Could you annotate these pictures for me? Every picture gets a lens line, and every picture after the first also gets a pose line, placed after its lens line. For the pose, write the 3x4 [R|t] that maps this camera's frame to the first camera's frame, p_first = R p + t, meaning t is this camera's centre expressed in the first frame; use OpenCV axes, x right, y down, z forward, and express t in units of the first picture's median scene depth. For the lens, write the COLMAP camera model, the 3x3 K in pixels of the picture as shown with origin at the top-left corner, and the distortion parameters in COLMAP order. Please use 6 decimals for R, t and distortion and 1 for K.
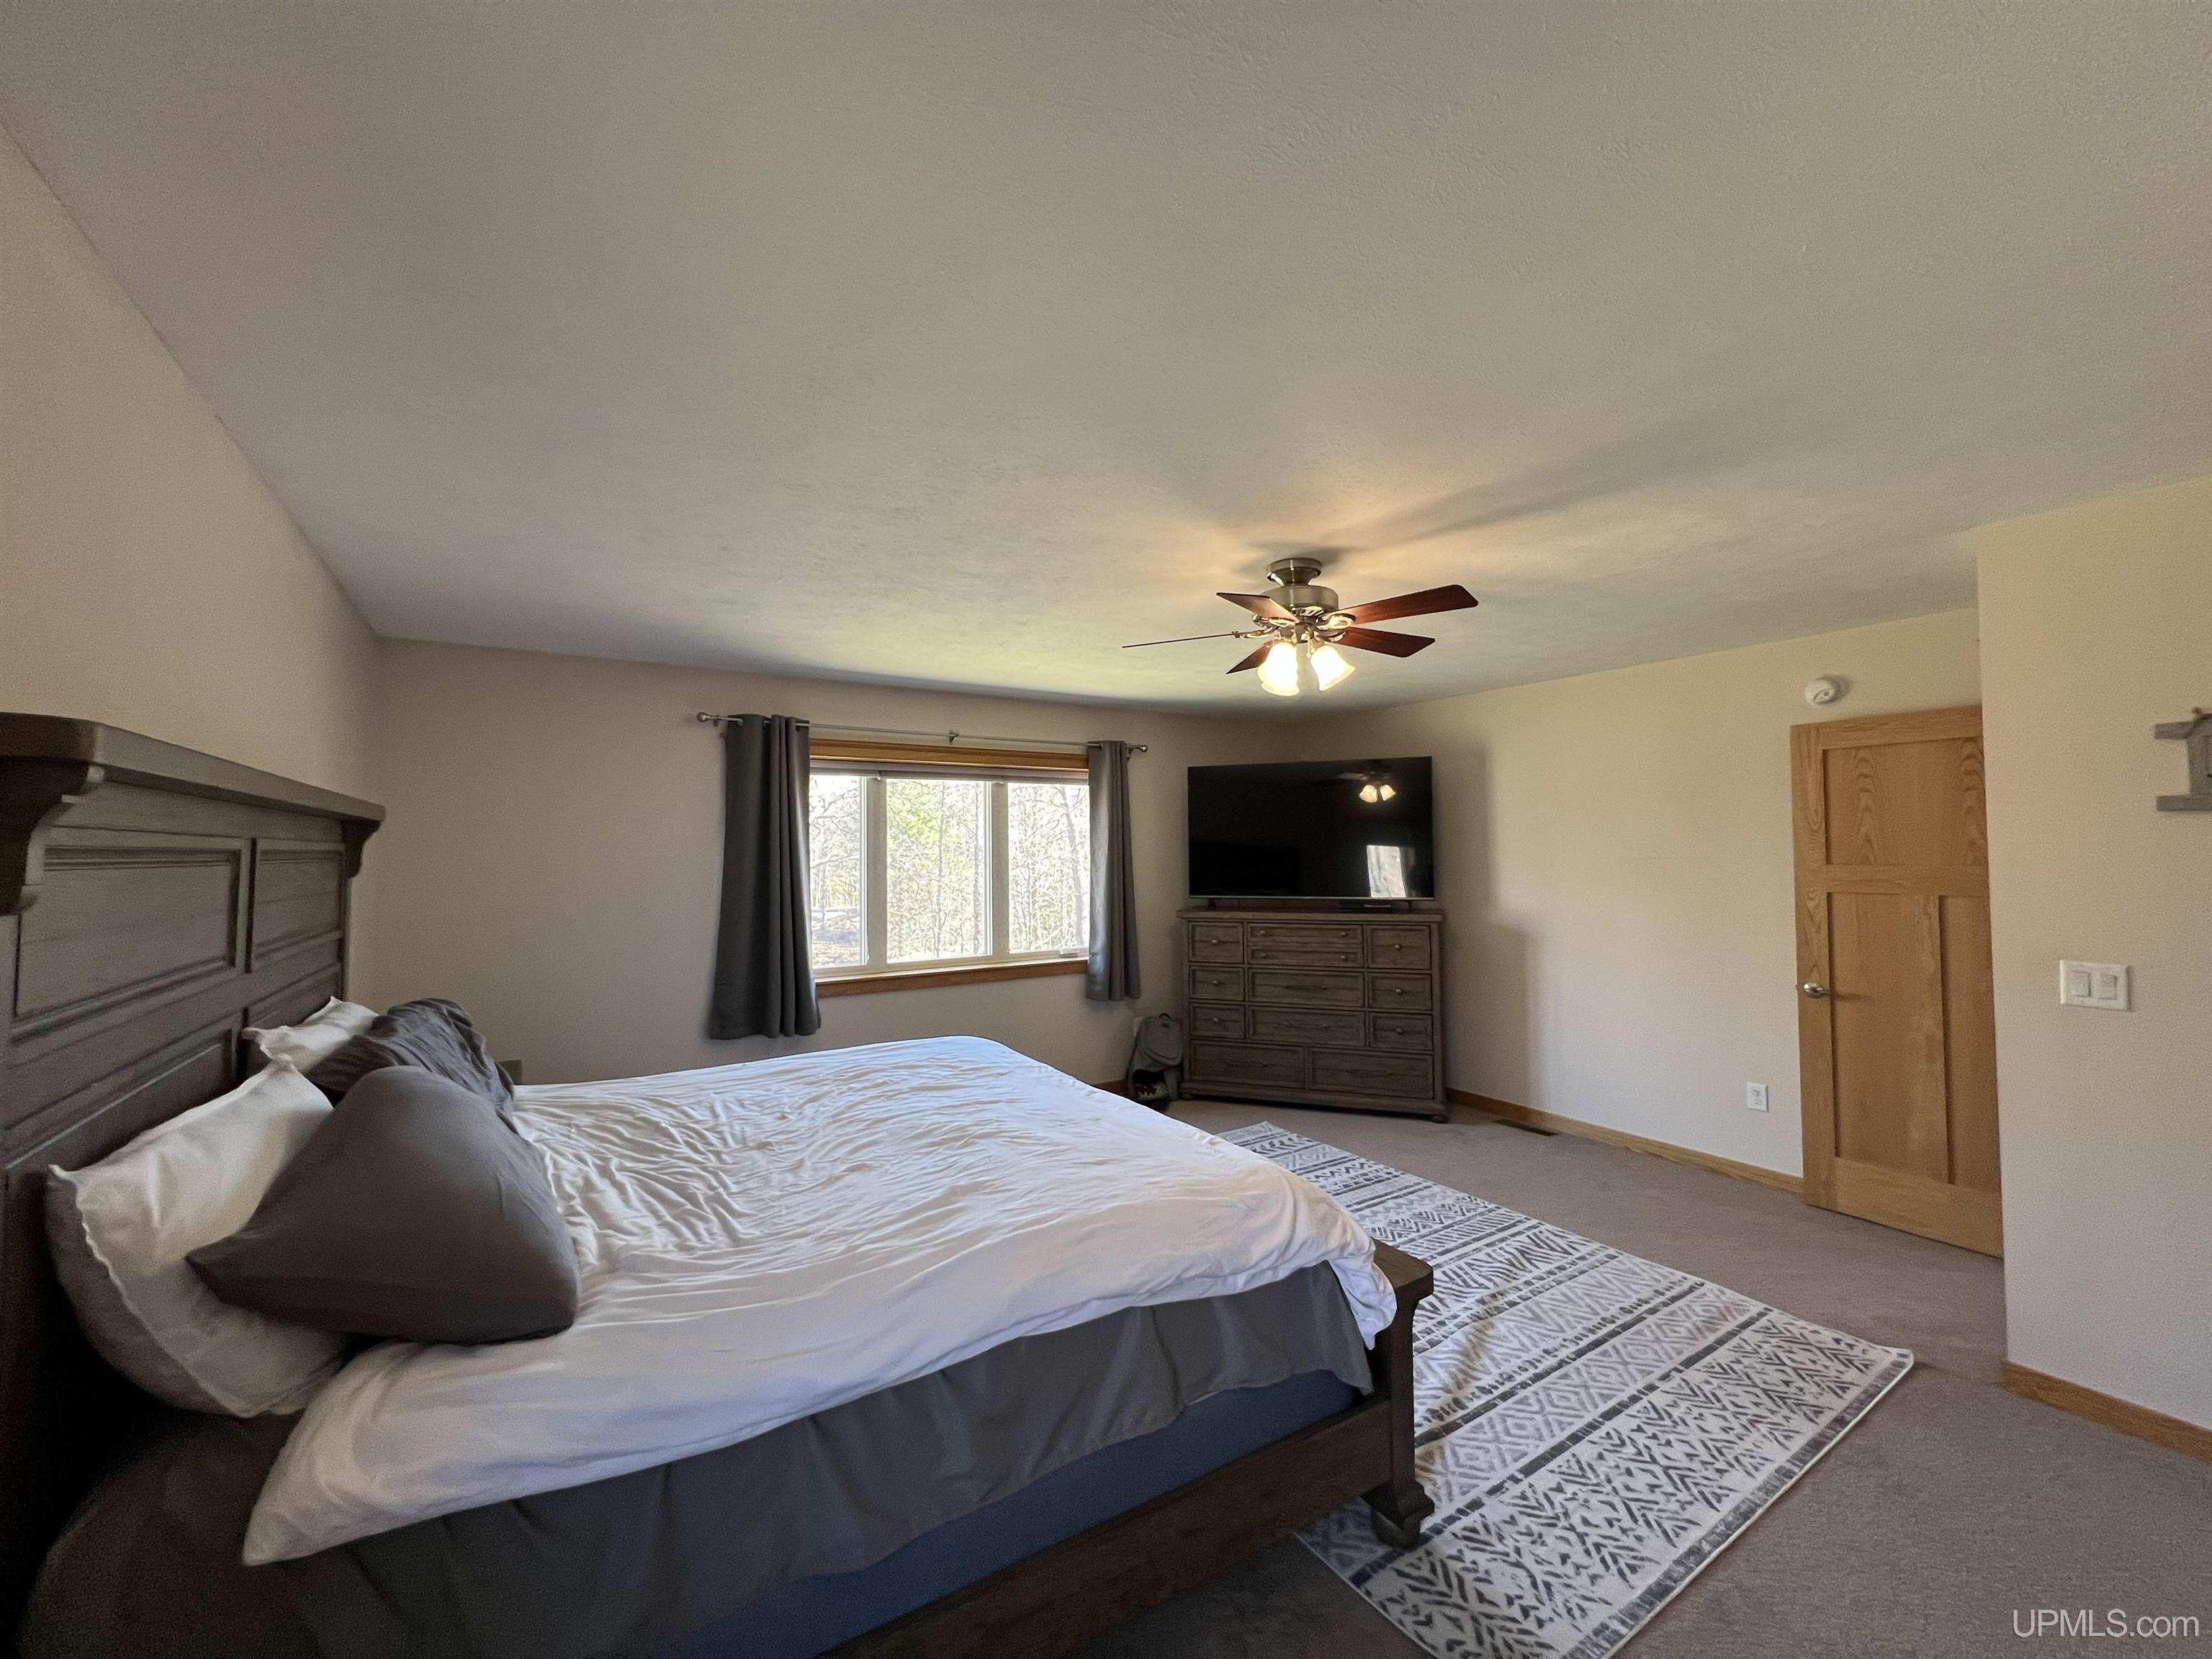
lens RADIAL K [[883.9, 0, 1098.0], [0, 883.9, 816.0], [0, 0, 1]] dist [-0.002275, 0.000975]
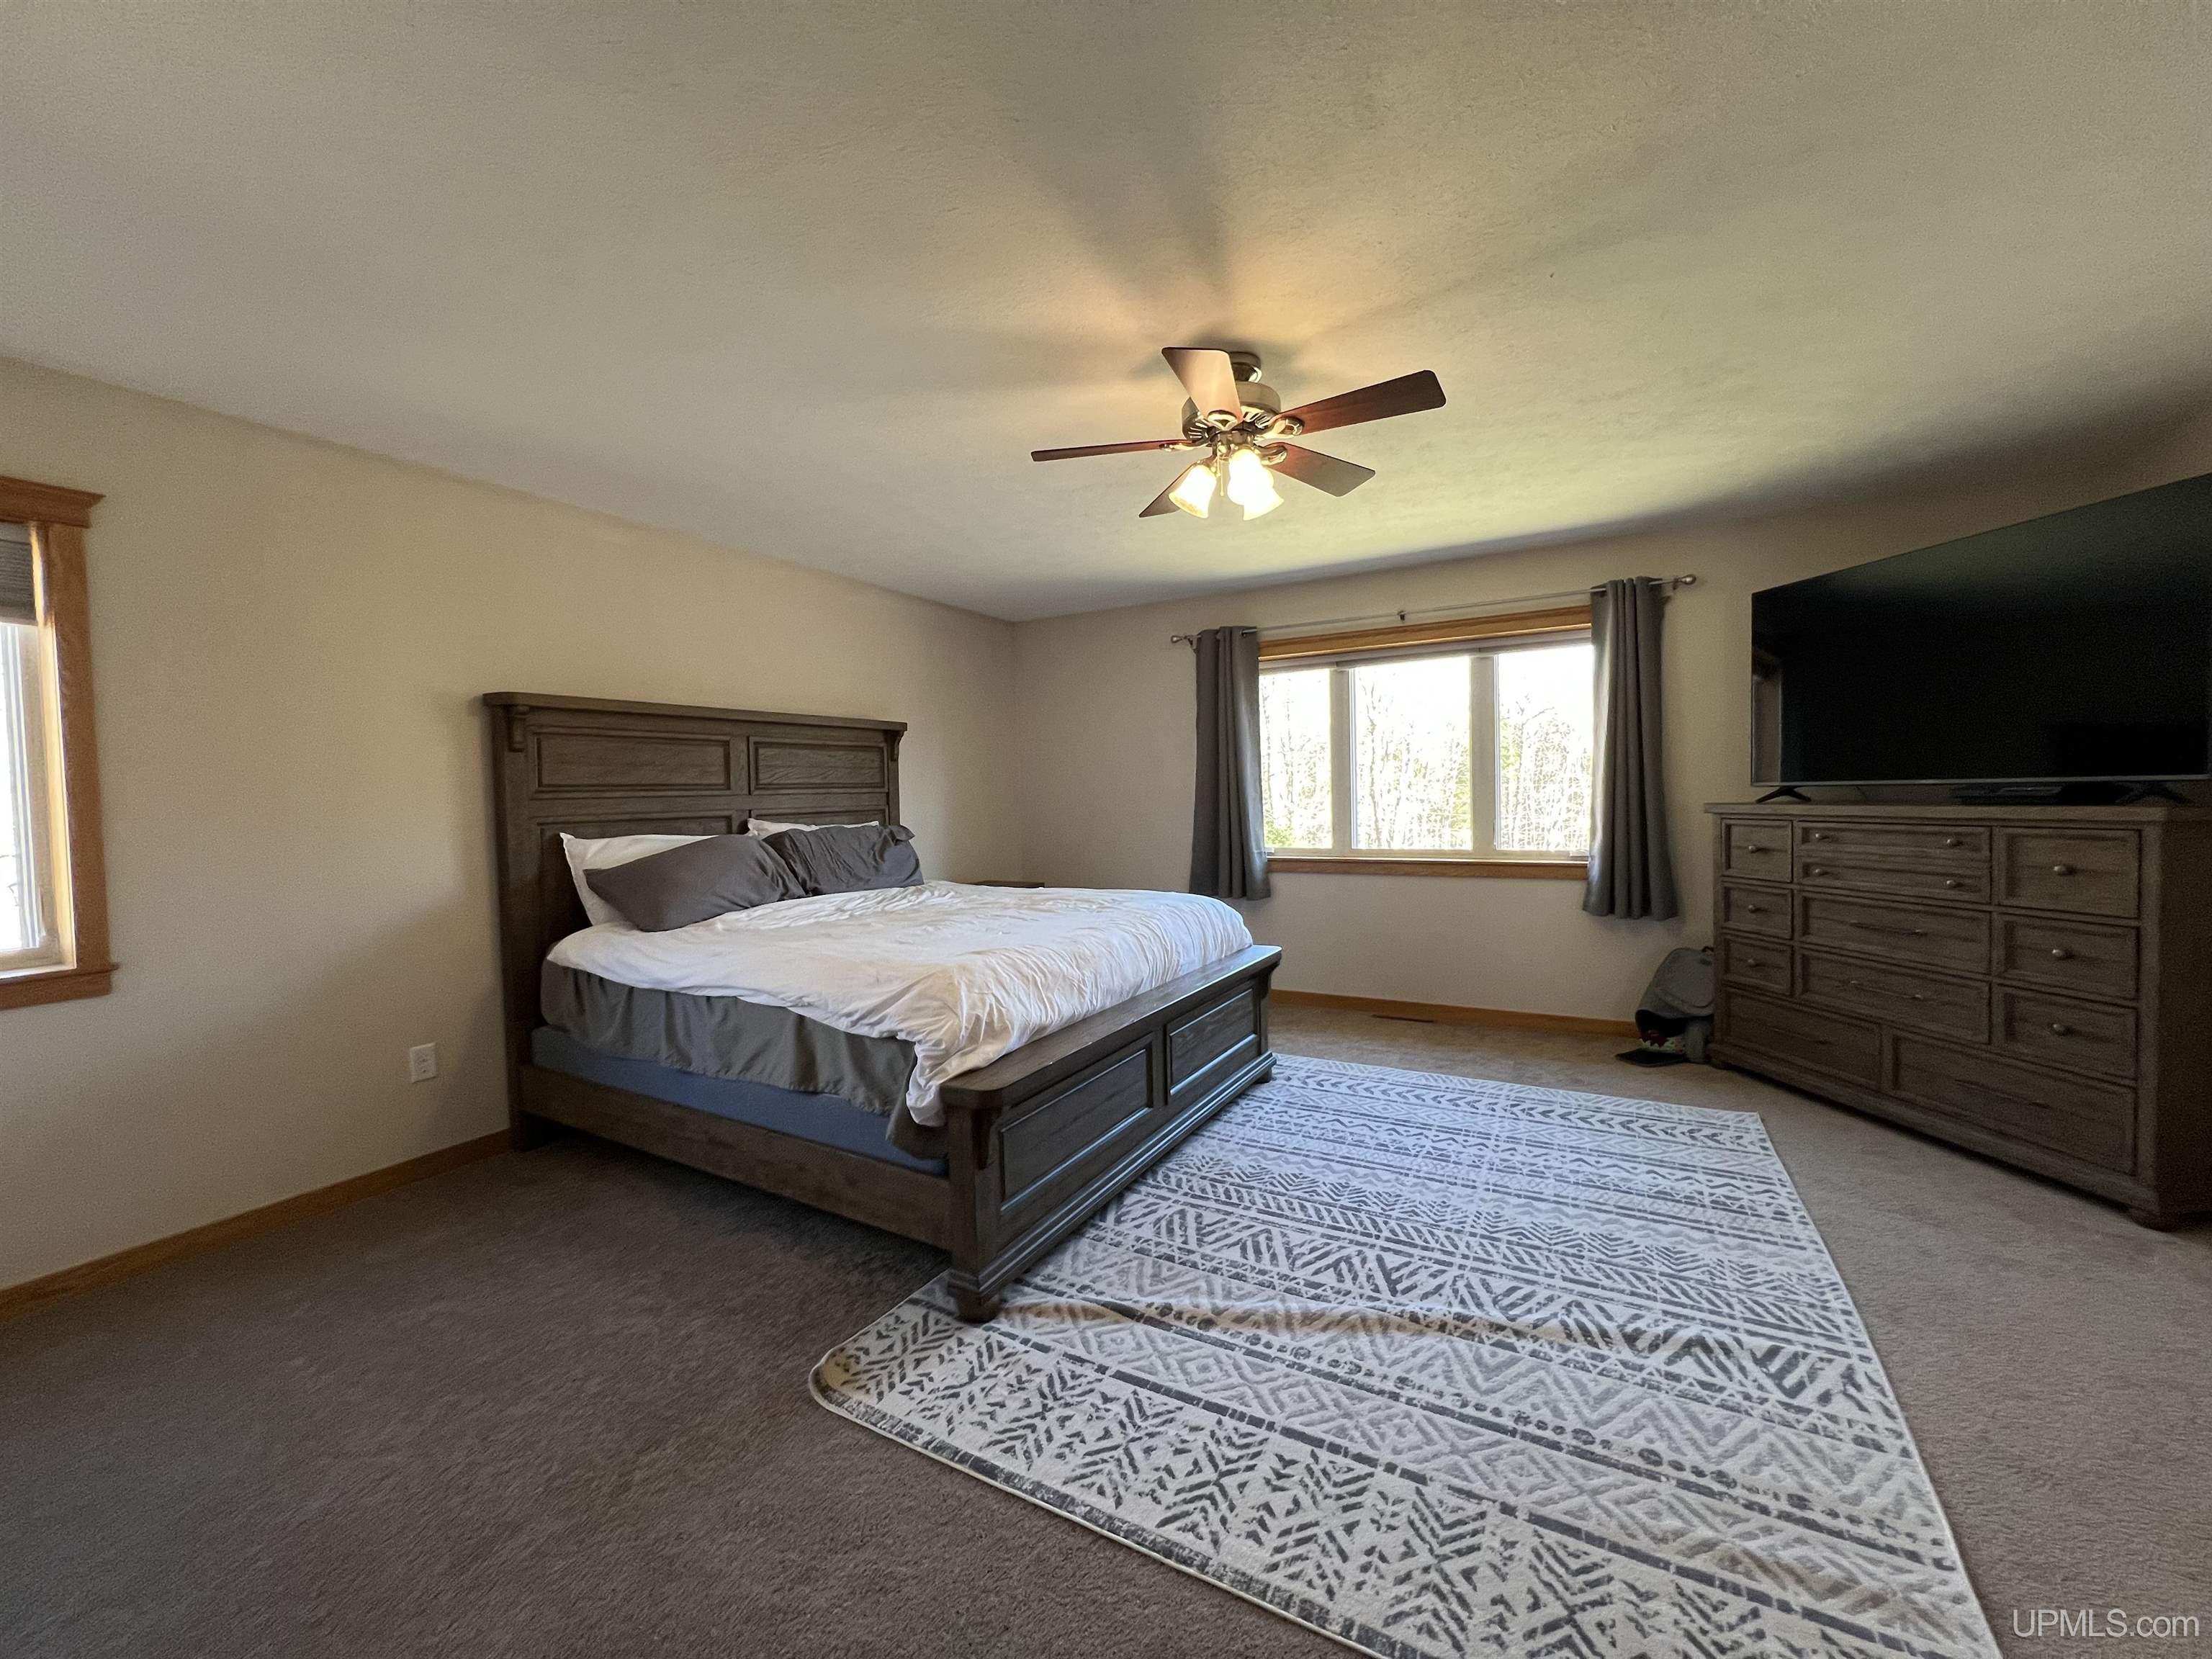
lens RADIAL K [[883.9, 0, 1100.6], [0, 883.9, 821.4], [0, 0, 1]] dist [-0.002275, 0.000975]
pose [[0.464569, 0.025653, -0.885165, 0.817959], [0.056188, 0.996712, 0.058375, 0.088734], [0.883752, -0.076855, 0.461601, 0.404105]]
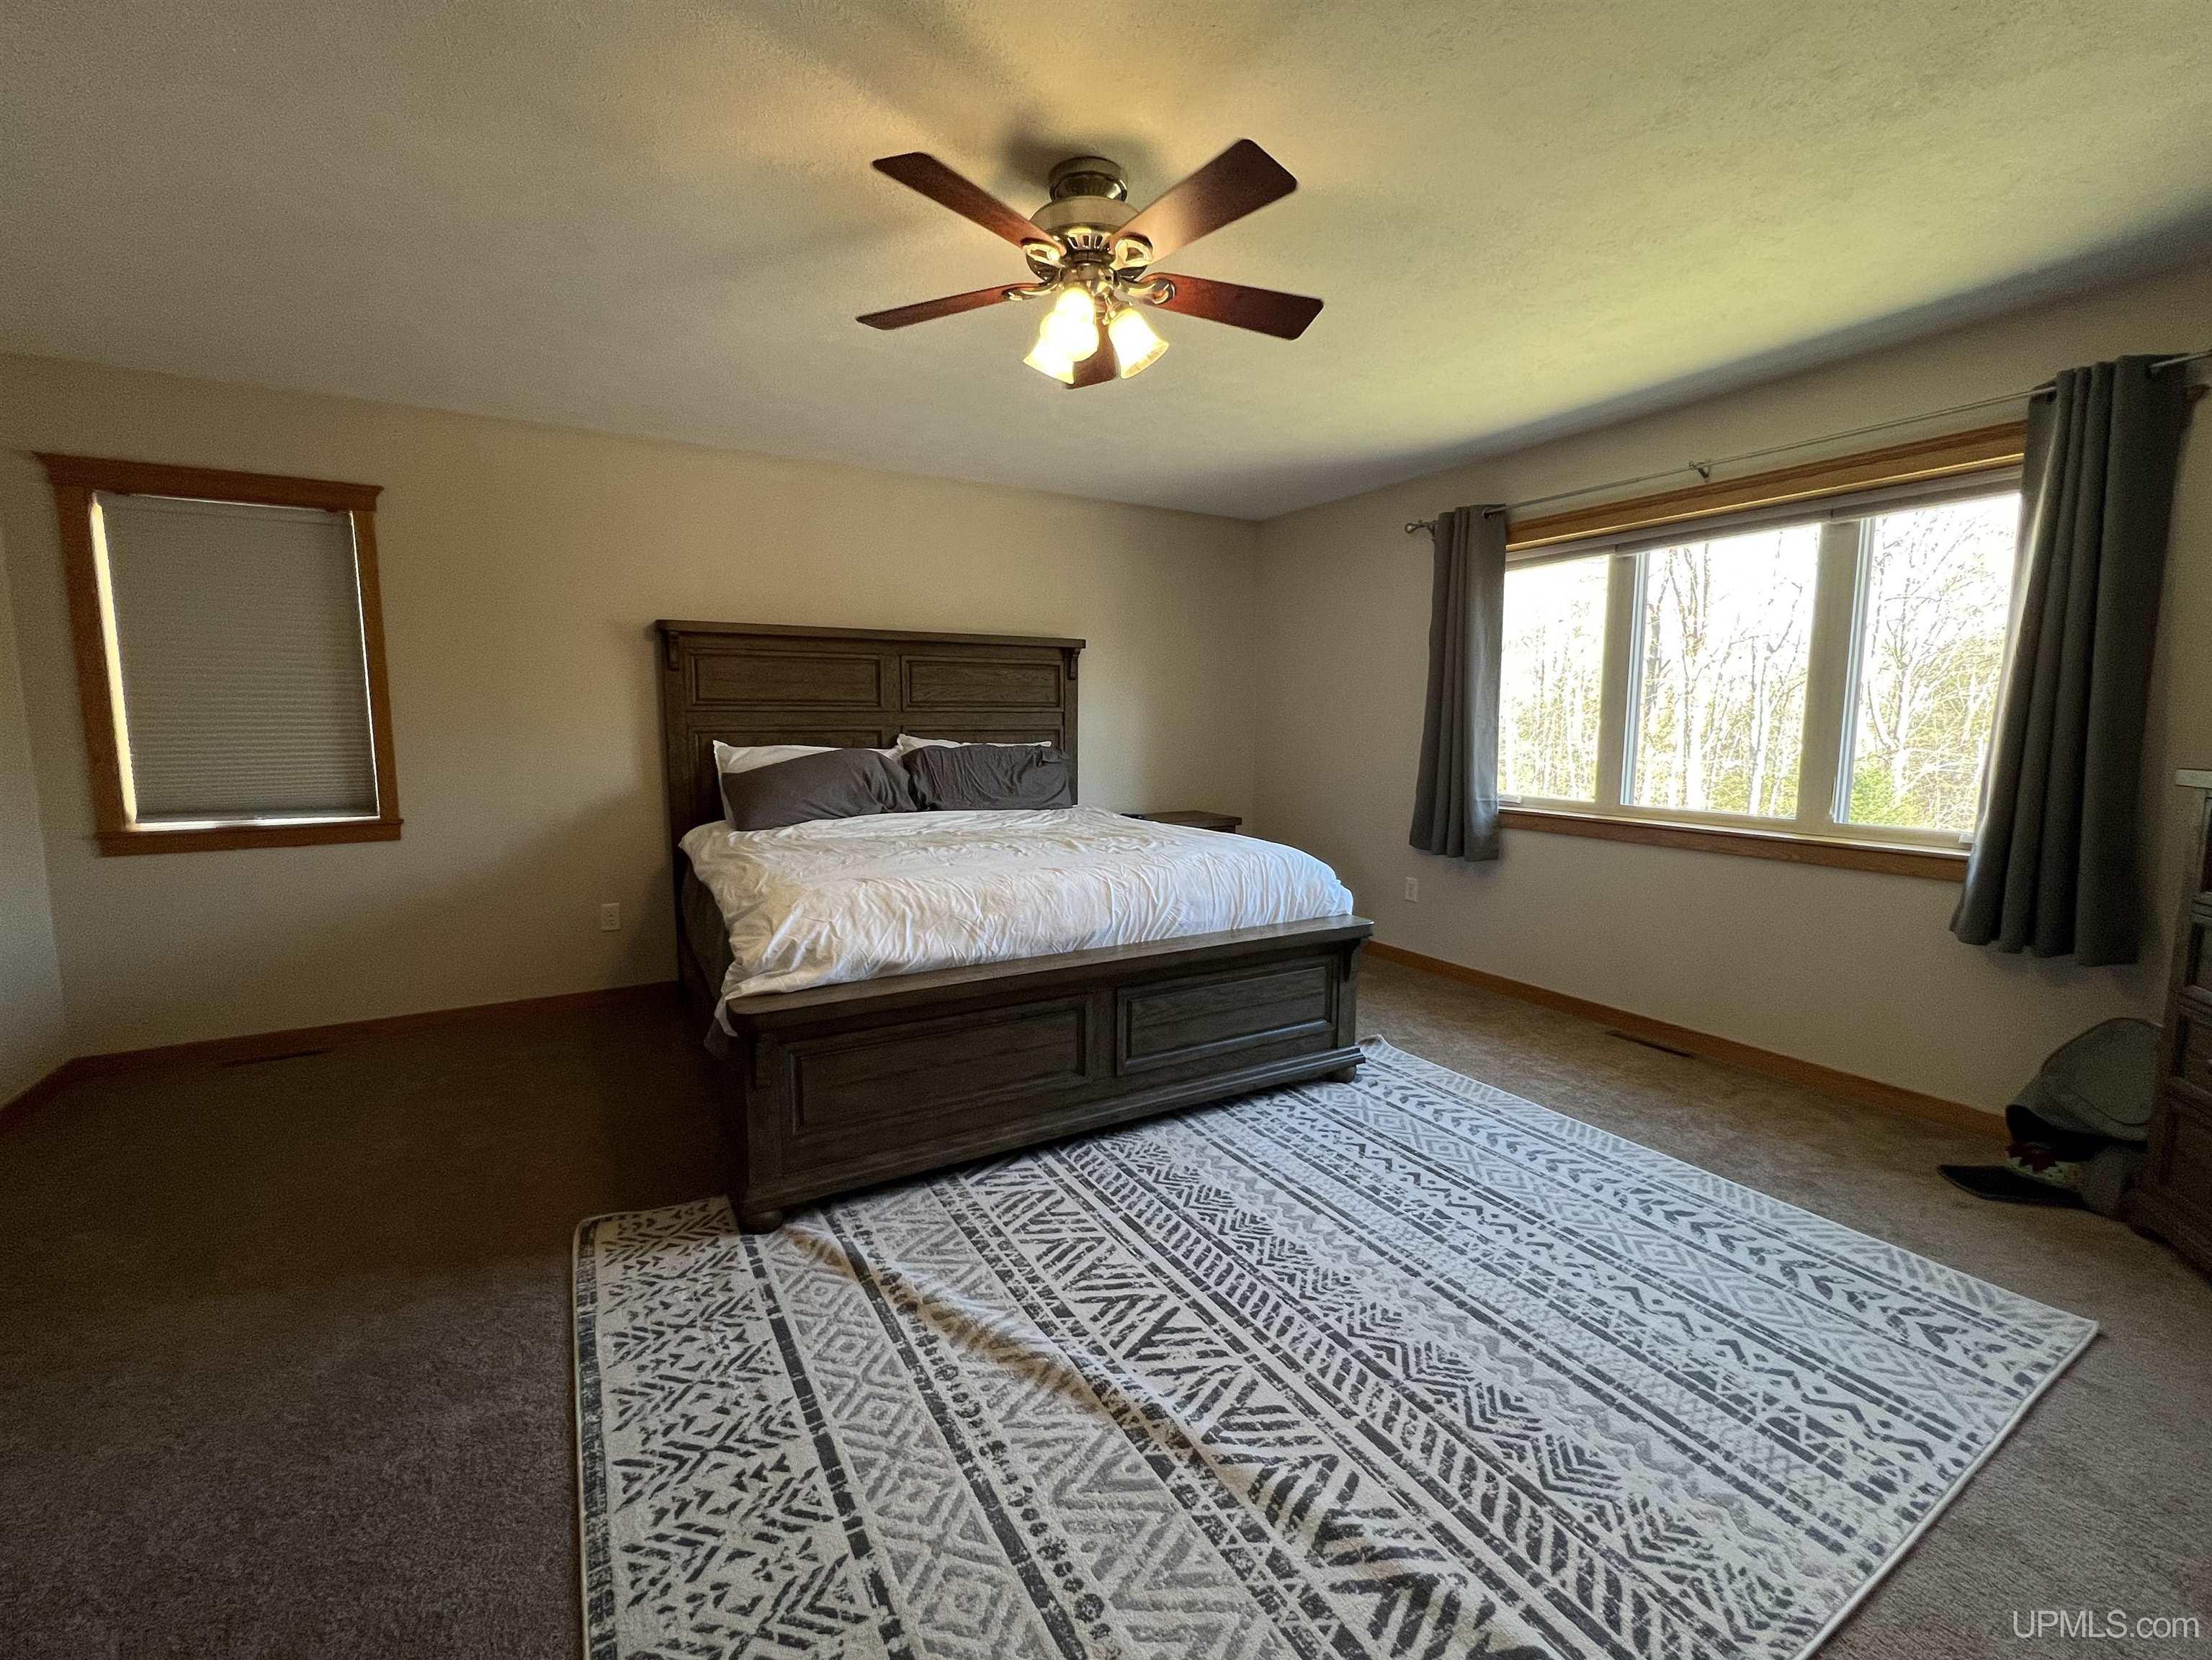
lens RADIAL K [[926.2, 0, 1101.4], [0, 926.2, 821.8], [0, 0, 1]] dist [-0.002377, 0.000680]
pose [[-0.040861, 0.120863, -0.991828, 0.858998], [0.038180, 0.992121, 0.119326, 0.106420], [0.998435, -0.032992, -0.045154, 0.900763]]
